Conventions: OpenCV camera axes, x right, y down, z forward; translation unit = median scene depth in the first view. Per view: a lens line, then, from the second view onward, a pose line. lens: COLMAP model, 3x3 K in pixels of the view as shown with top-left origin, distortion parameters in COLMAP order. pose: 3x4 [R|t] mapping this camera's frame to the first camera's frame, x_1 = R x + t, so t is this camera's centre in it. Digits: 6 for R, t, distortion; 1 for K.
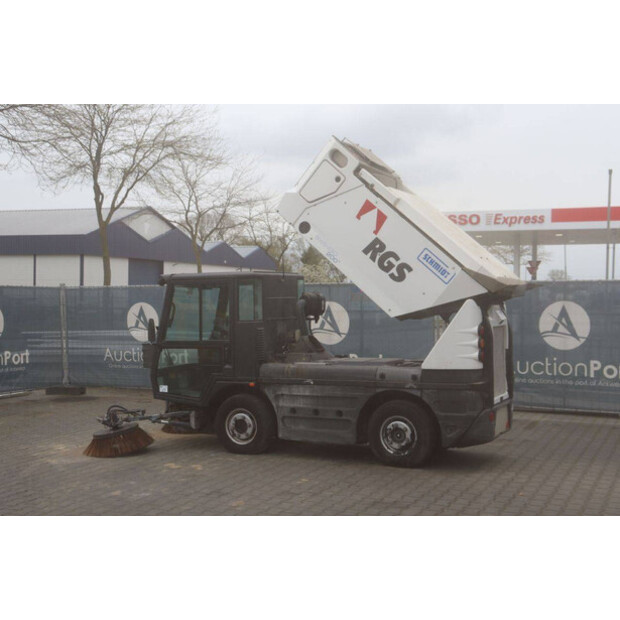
lens RADIAL K [[846.2, 0, 314.7], [0, 846.2, 307.6], [0, 0, 1]] dist [0.057071, 0.000000]
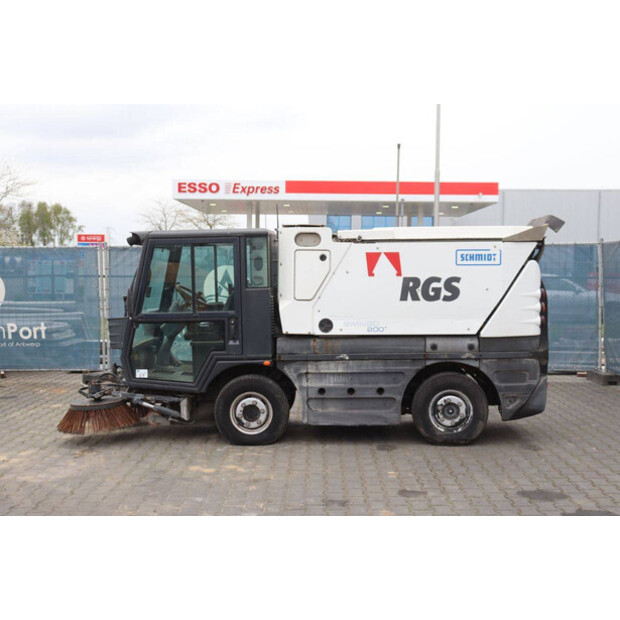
lens RADIAL K [[772.7, 0, 312.1], [0, 772.7, 308.2], [0, 0, 1]] dist [0.015781, 0.000000]
pose [[0.921240, -0.025177, 0.388179, -0.334771], [0.006983, 0.998813, 0.048211, -0.000315], [-0.388932, -0.041703, 0.920322, 0.281737]]
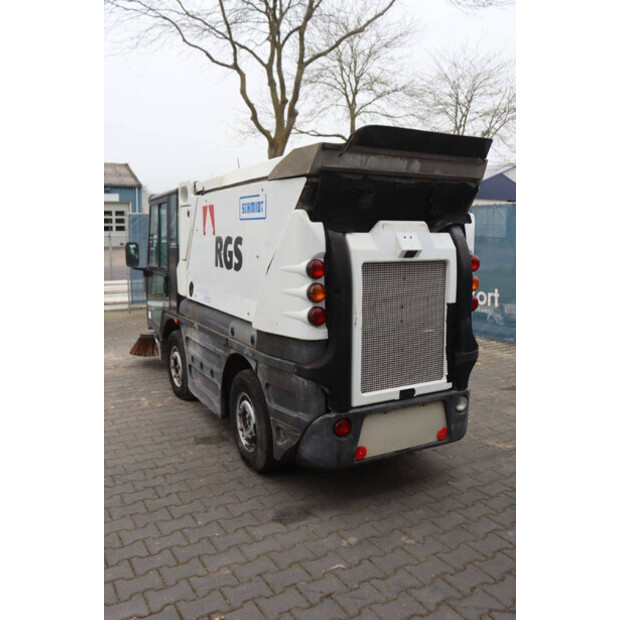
lens RADIAL K [[551.3, 0, 310.0], [0, 551.3, 309.3], [0, 0, 1]] dist [-0.125133, 0.008080]
pose [[0.806510, 0.083876, -0.585241, 0.358576], [-0.005359, 0.990882, 0.134627, 0.004983], [0.591197, -0.105442, 0.799605, 0.652665]]
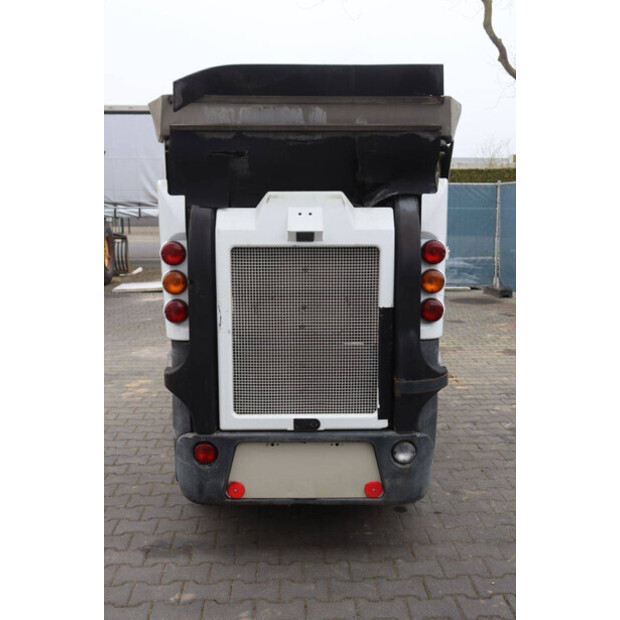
lens RADIAL K [[652.7, 0, 310.9], [0, 652.7, 310.8], [0, 0, 1]] dist [-0.049637, 0.000000]
pose [[0.447737, 0.147655, -0.881890, 0.446510], [-0.007257, 0.986839, 0.161542, 0.002511], [0.894136, -0.065928, 0.442916, 0.788125]]
